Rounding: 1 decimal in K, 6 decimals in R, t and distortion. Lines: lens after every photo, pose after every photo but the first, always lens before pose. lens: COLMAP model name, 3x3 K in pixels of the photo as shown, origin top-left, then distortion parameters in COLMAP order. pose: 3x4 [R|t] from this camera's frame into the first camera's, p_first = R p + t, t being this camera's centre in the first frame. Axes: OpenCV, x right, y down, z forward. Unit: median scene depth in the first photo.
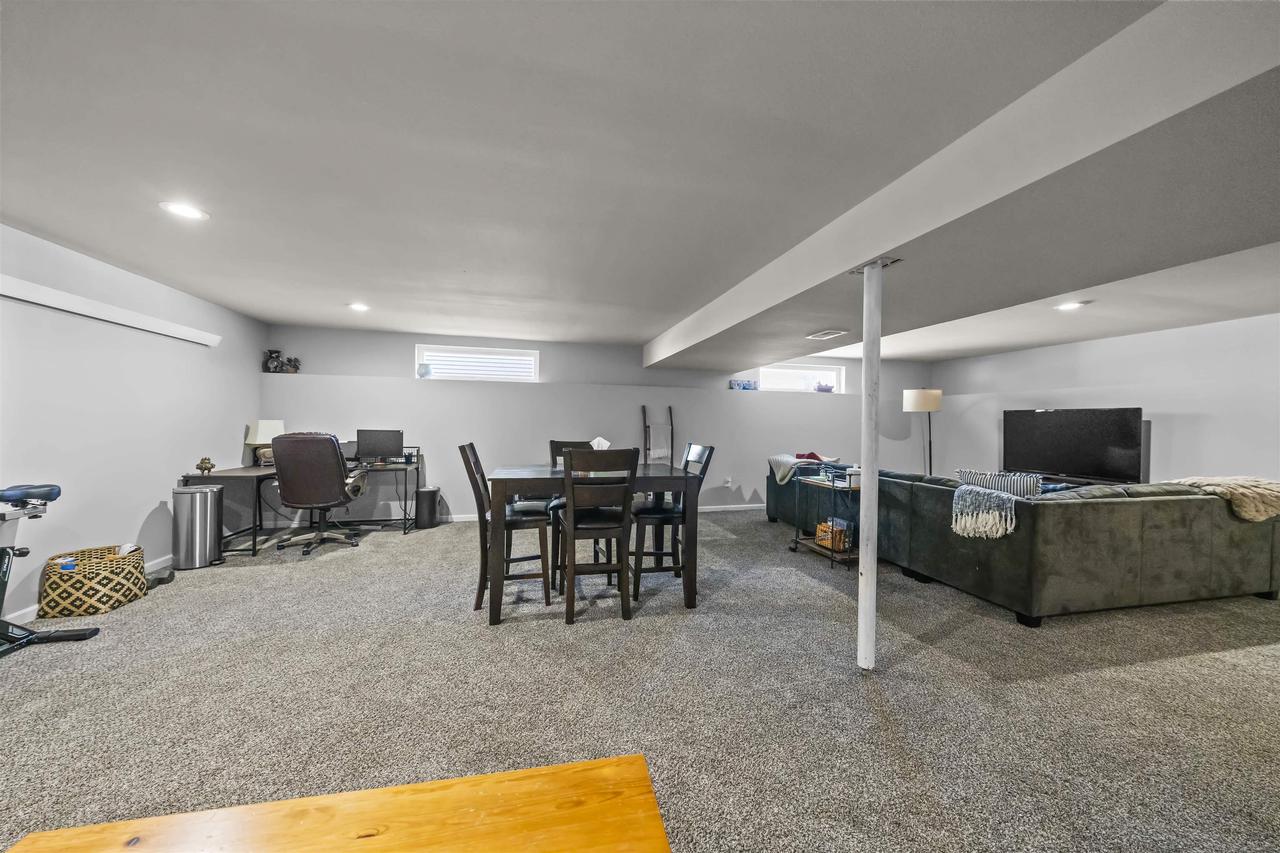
lens RADIAL K [[442.7, 0, 643.8], [0, 442.7, 431.0], [0, 0, 1]] dist [-0.000254, 0.000301]
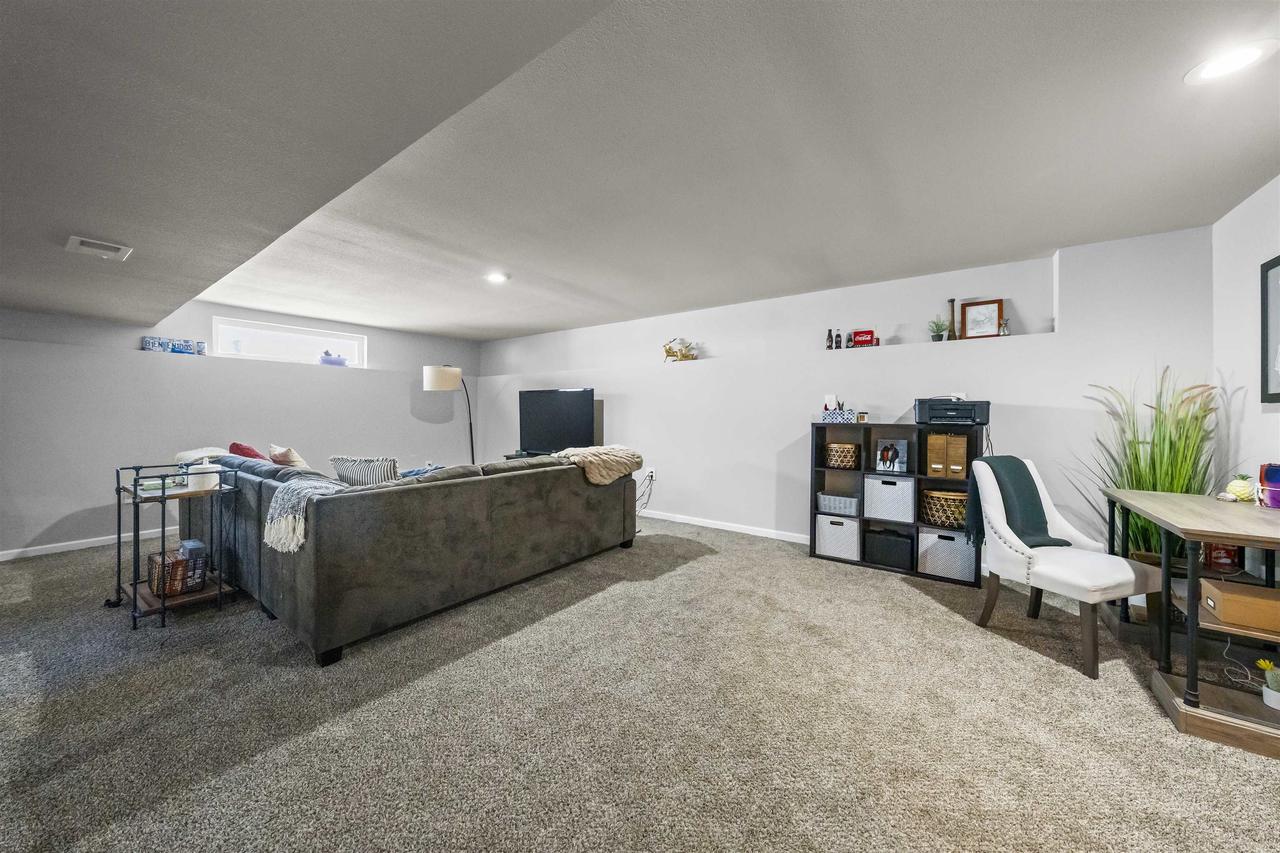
lens RADIAL K [[442.7, 0, 641.5], [0, 442.7, 418.8], [0, 0, 1]] dist [-0.000254, 0.000301]
pose [[0.758286, -0.018405, 0.651662, 0.726313], [0.017104, 0.999819, 0.008335, 0.028444], [-0.651697, 0.004826, 0.758464, 0.080263]]
